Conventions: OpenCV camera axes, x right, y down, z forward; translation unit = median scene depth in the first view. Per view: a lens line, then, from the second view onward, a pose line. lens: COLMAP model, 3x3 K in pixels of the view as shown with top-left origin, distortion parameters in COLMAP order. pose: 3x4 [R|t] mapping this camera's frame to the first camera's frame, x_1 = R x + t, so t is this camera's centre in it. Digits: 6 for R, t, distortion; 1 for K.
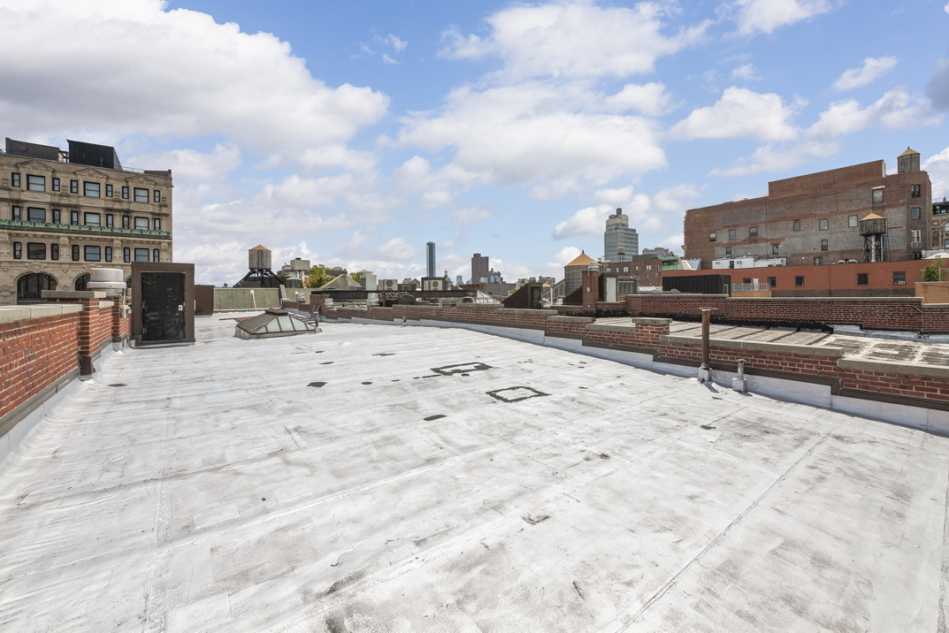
lens RADIAL K [[386.2, 0, 474.9], [0, 386.2, 295.4], [0, 0, 1]] dist [0.003415, 0.000419]
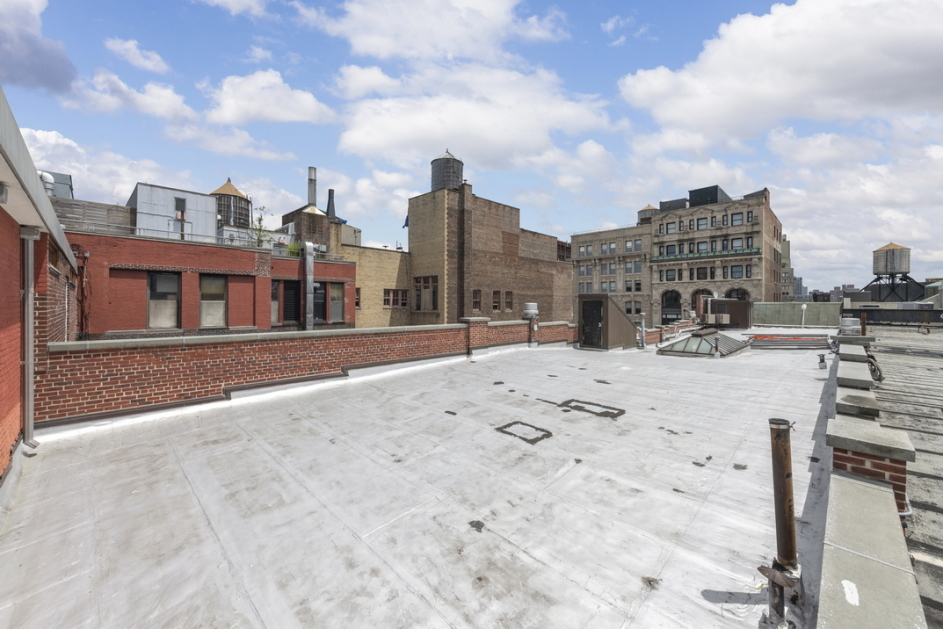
lens RADIAL K [[370.8, 0, 473.1], [0, 370.8, 307.1], [0, 0, 1]] dist [0.000519, 0.000051]
pose [[0.127048, 0.016309, -0.991763, 0.139206], [-0.003721, 0.999866, 0.015965, -0.013698], [0.991890, 0.001662, 0.127091, 0.089785]]
